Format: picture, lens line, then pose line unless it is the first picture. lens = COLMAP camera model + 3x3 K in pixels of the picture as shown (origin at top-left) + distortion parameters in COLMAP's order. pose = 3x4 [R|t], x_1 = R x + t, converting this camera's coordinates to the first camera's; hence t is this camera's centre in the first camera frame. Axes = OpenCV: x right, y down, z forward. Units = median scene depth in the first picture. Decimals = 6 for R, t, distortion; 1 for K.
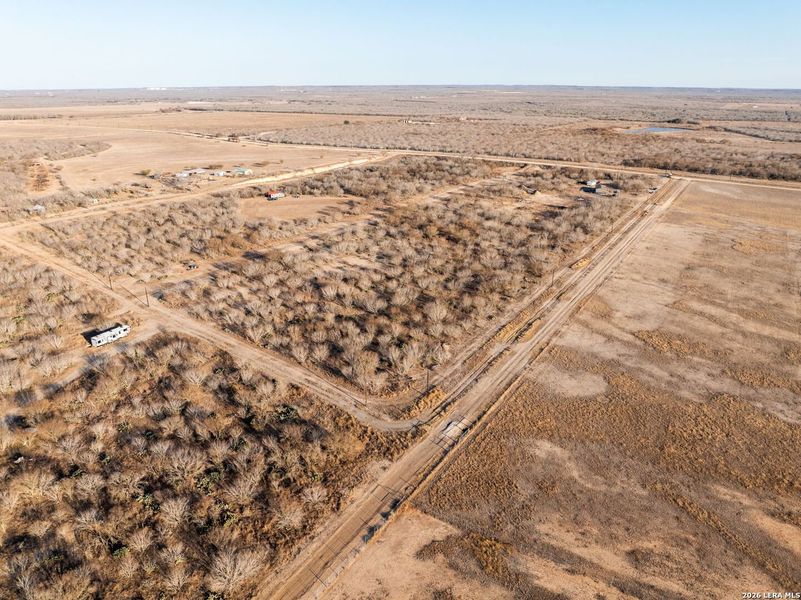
lens RADIAL K [[591.1, 0, 409.1], [0, 591.1, 301.4], [0, 0, 1]] dist [-0.035852, 0.000413]
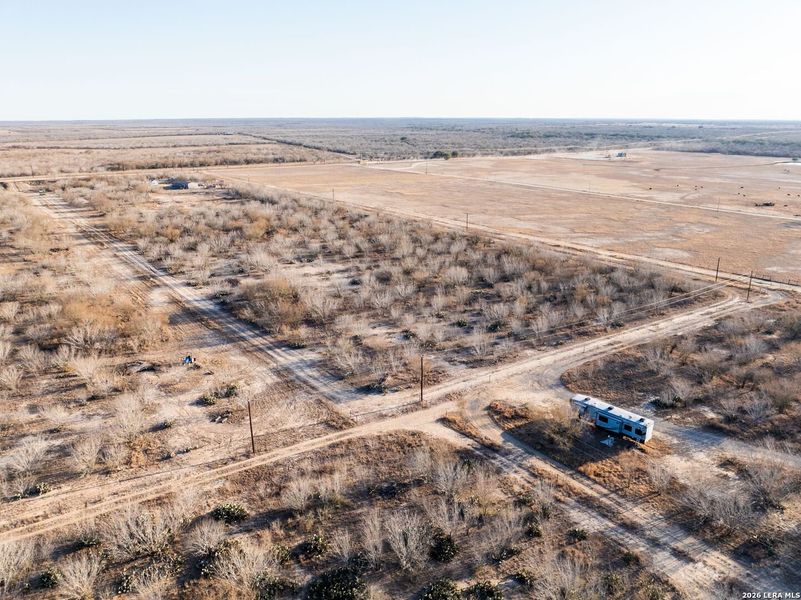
lens RADIAL K [[572.8, 0, 429.3], [0, 572.8, 280.0], [0, 0, 1]] dist [-0.042953, 0.004466]
pose [[0.291710, -0.265293, 0.918981, -0.567445], [0.333732, 0.928619, 0.162139, -0.102161], [-0.896397, 0.259396, 0.359424, 0.557833]]
